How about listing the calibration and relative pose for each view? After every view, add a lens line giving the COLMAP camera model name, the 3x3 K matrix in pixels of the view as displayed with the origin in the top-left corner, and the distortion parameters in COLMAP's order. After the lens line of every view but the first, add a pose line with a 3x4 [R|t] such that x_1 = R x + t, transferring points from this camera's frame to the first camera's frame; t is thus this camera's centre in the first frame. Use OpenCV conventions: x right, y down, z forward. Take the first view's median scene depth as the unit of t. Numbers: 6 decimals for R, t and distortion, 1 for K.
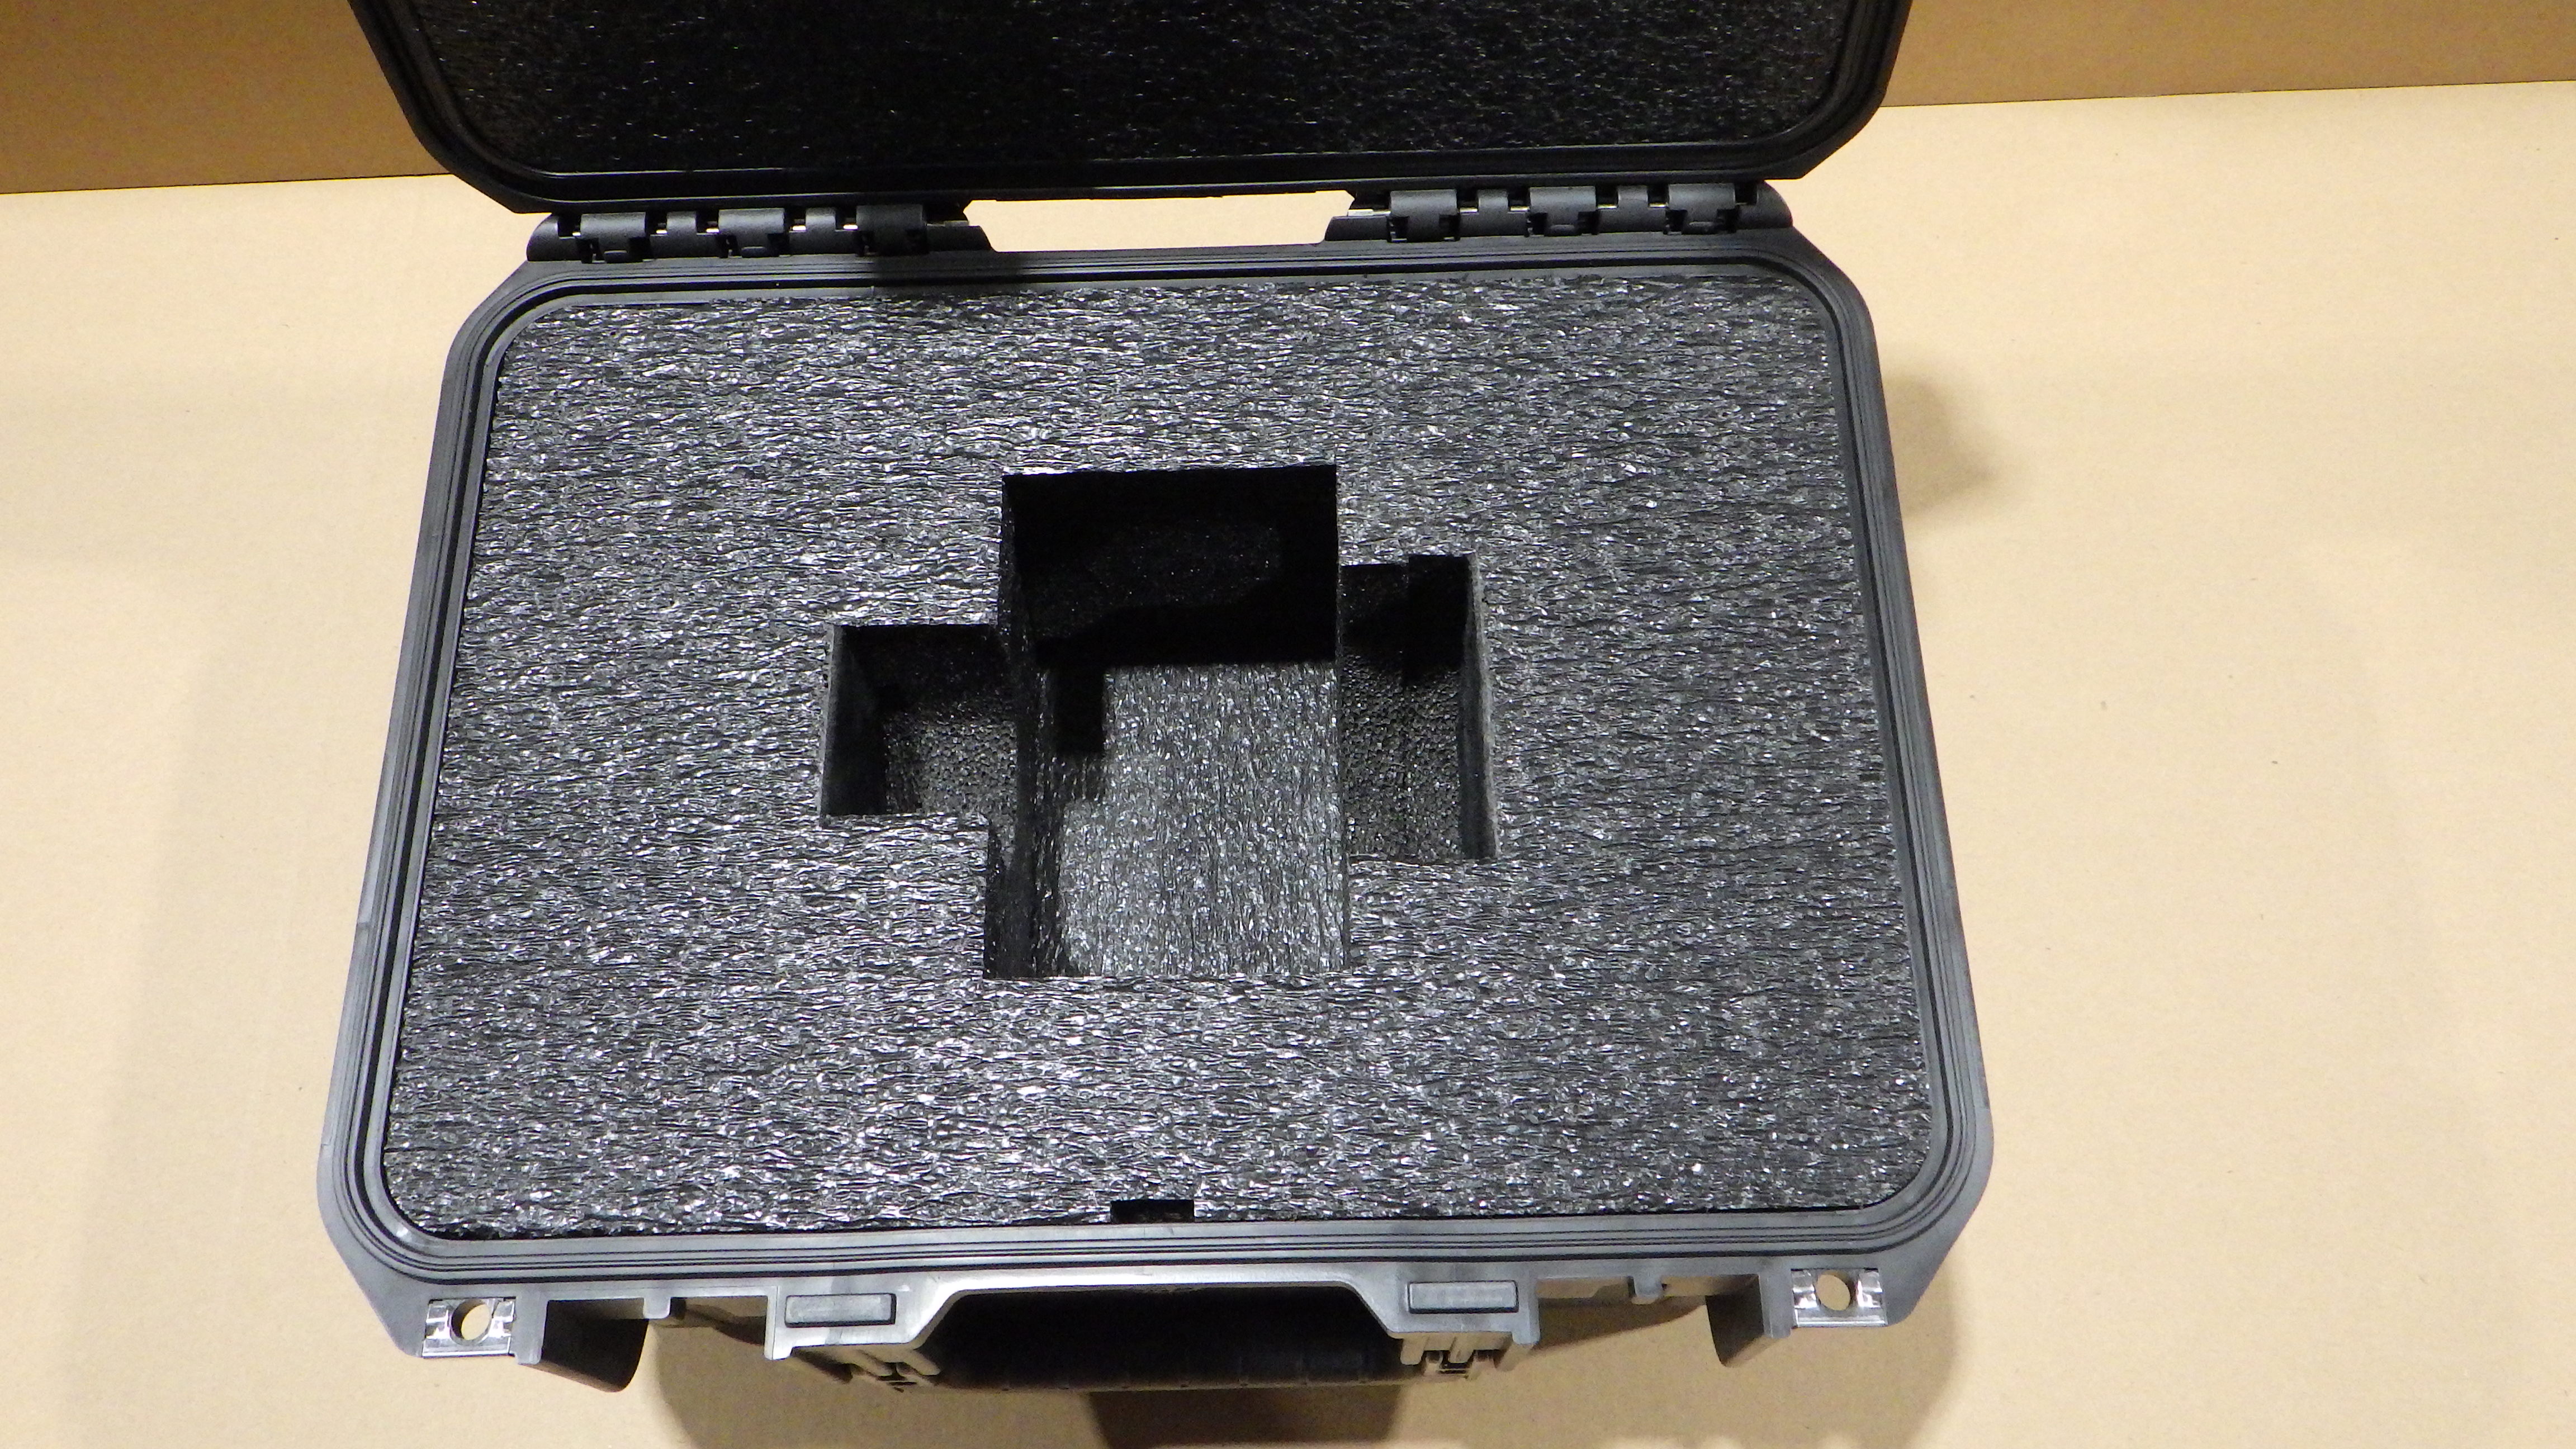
lens RADIAL K [[2151.2, 0, 1283.5], [0, 2151.2, 687.7], [0, 0, 1]] dist [-0.004200, 0.000121]
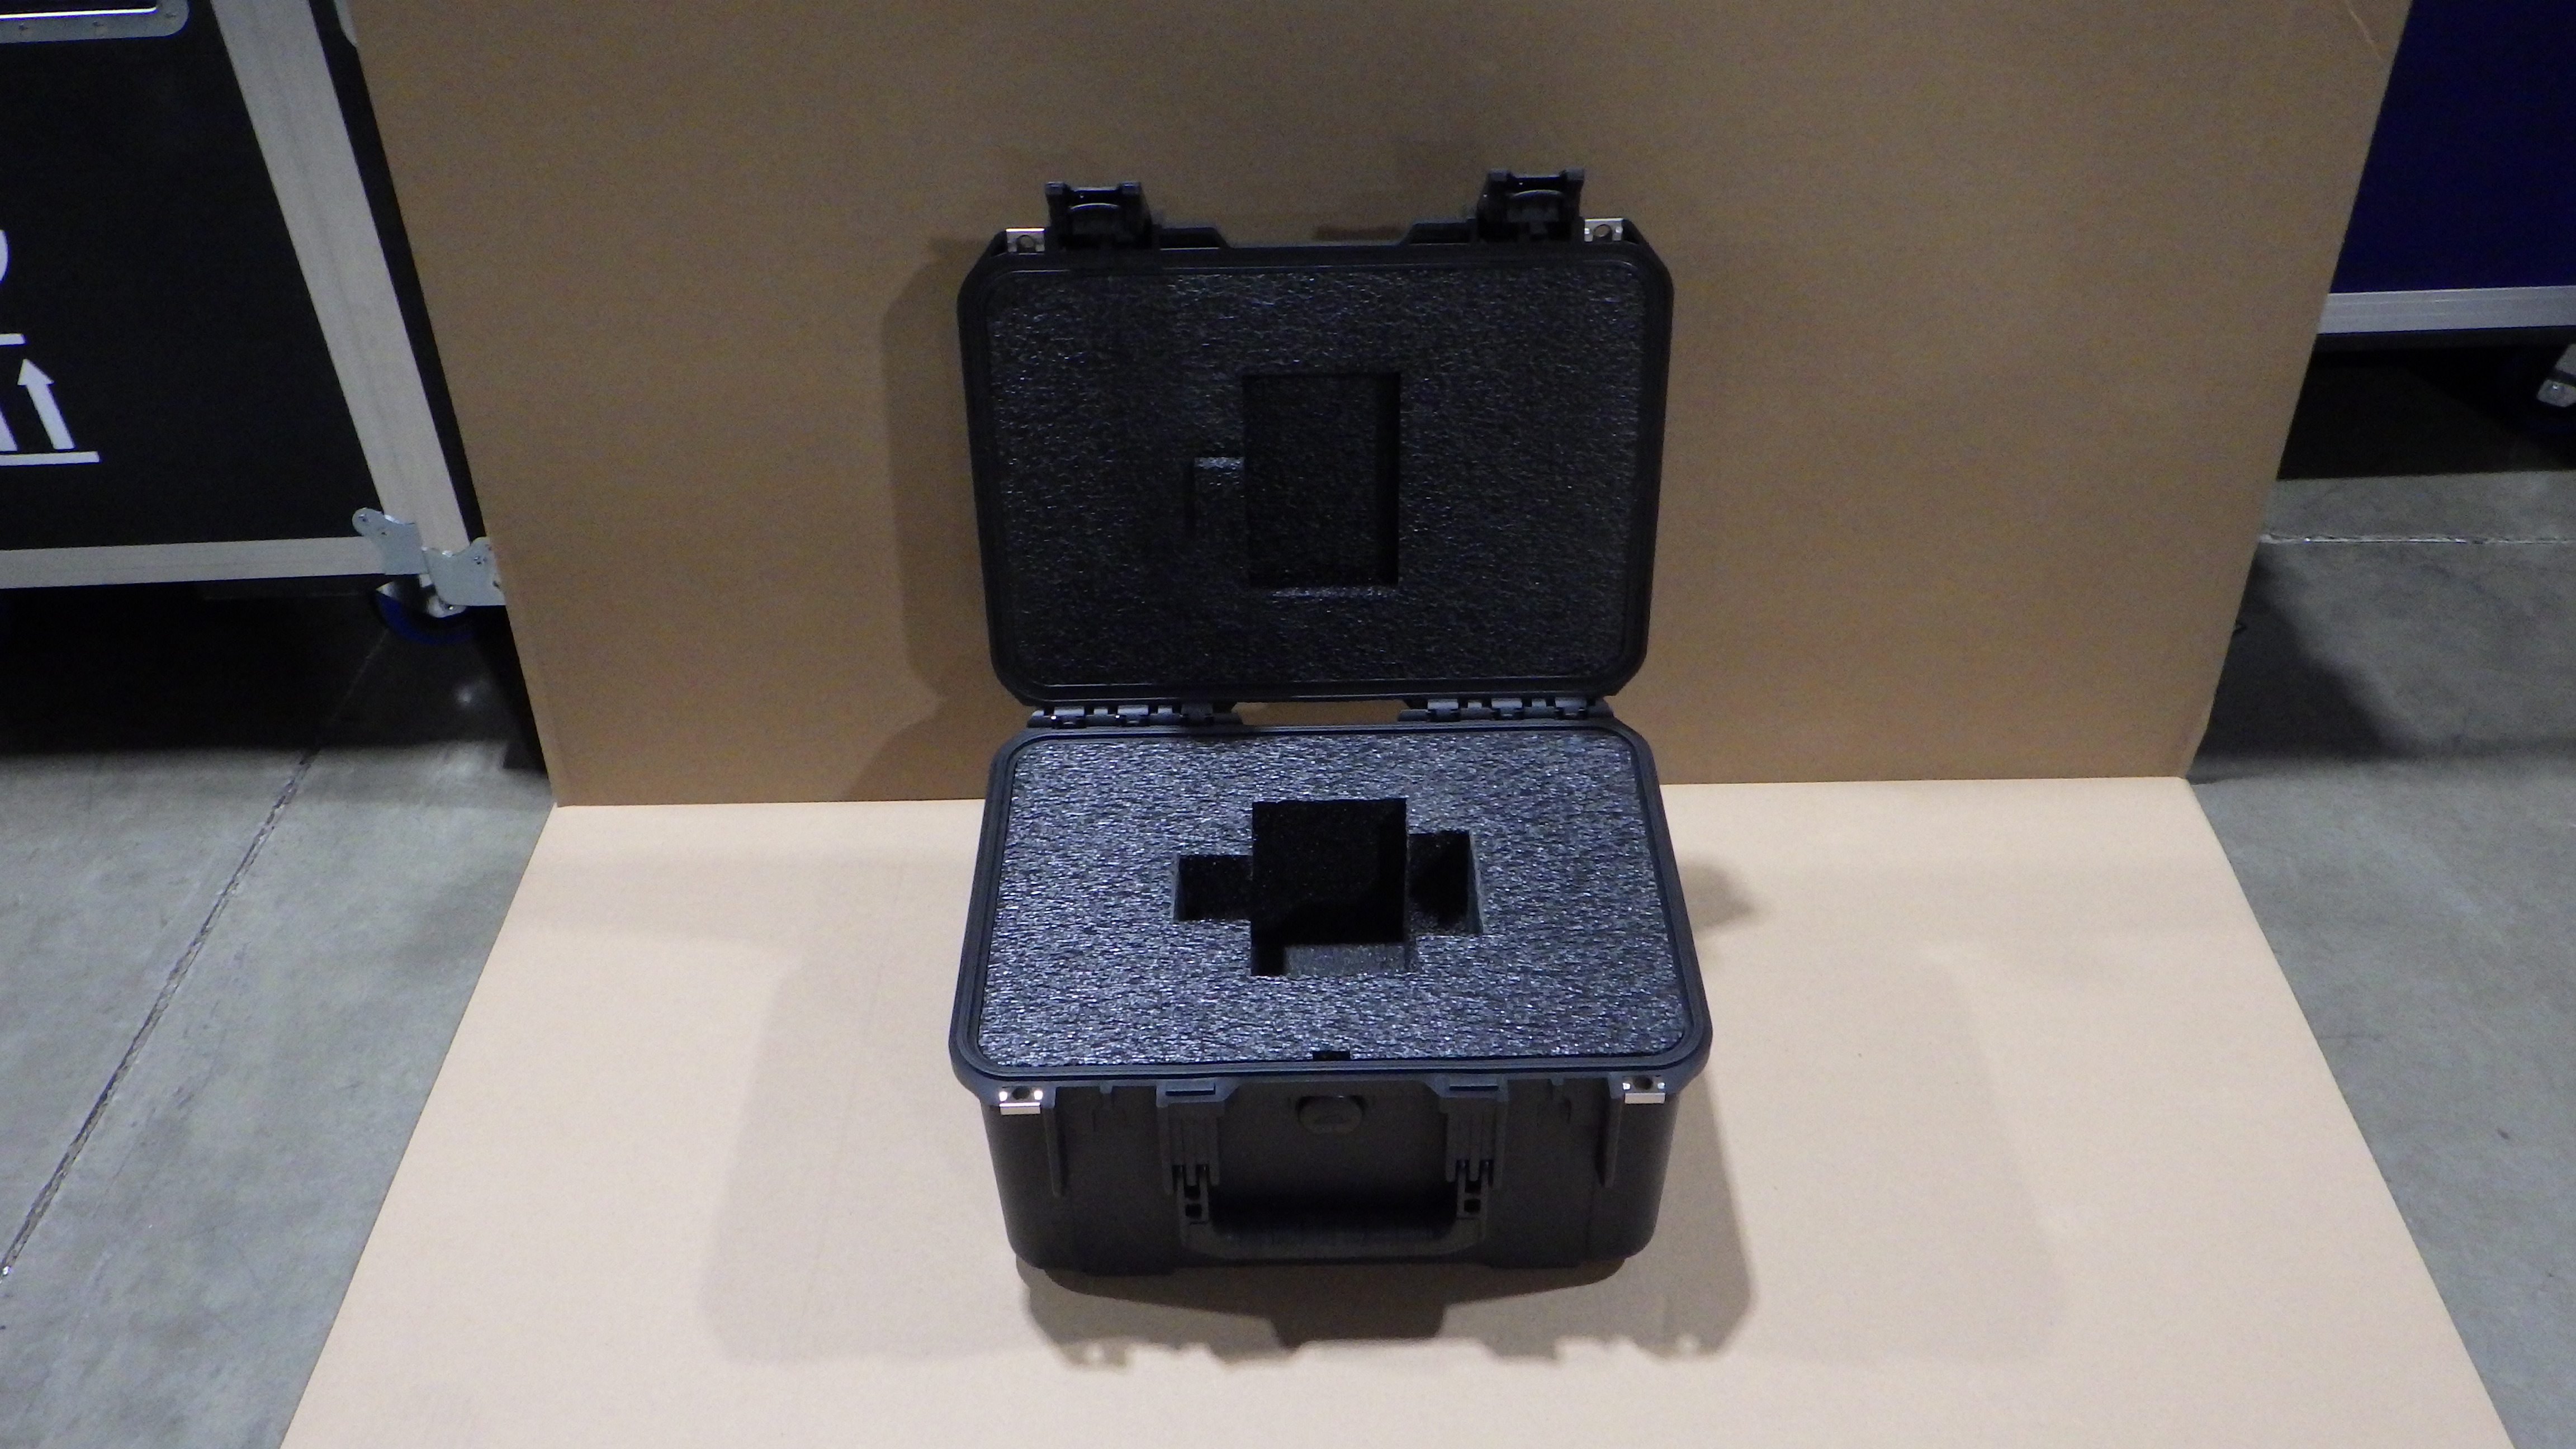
lens RADIAL K [[2151.2, 0, 1283.5], [0, 2151.2, 687.7], [0, 0, 1]] dist [-0.004200, 0.000121]
pose [[0.999928, 0.009418, -0.007379, -0.082824], [-0.011799, 0.878233, -0.478088, 0.827135], [0.001978, 0.478141, 0.878281, -0.949503]]
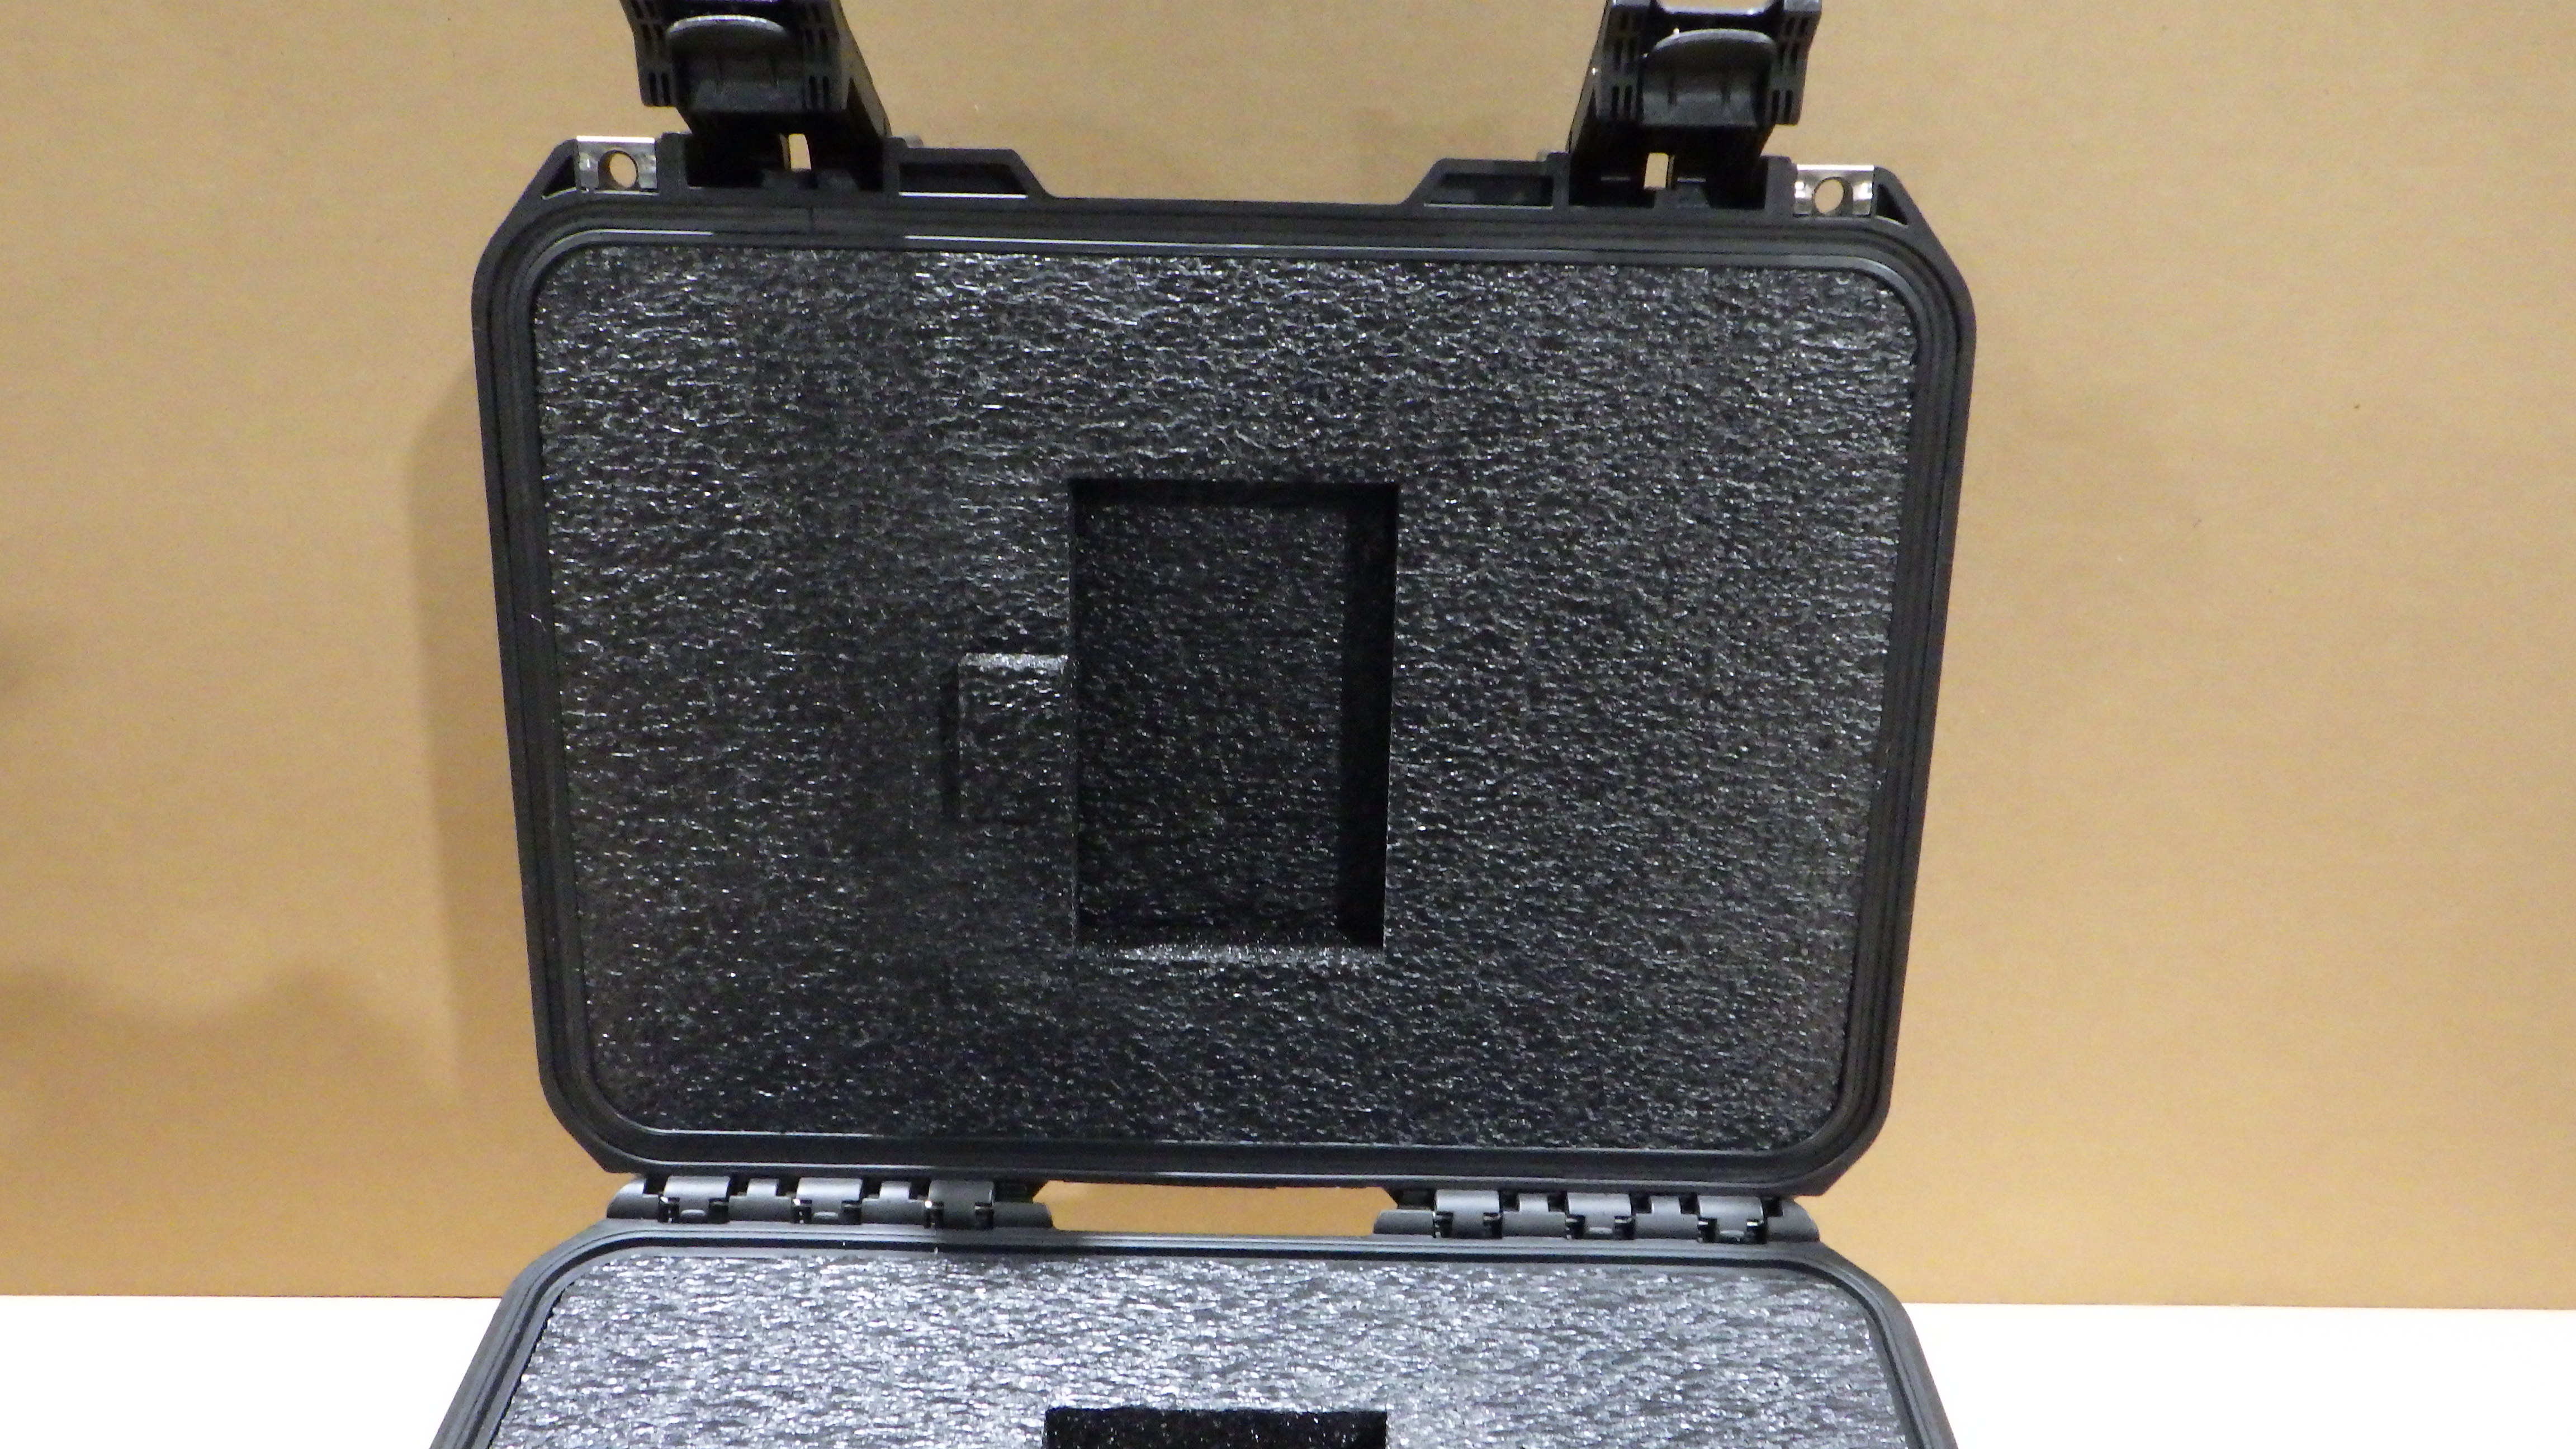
lens RADIAL K [[2151.2, 0, 1283.5], [0, 2151.2, 687.7], [0, 0, 1]] dist [-0.004200, 0.000121]
pose [[0.998906, 0.046228, -0.007021, -0.030391], [-0.039307, 0.748885, -0.661533, 0.296359], [-0.025323, 0.661085, 0.749883, 0.044628]]
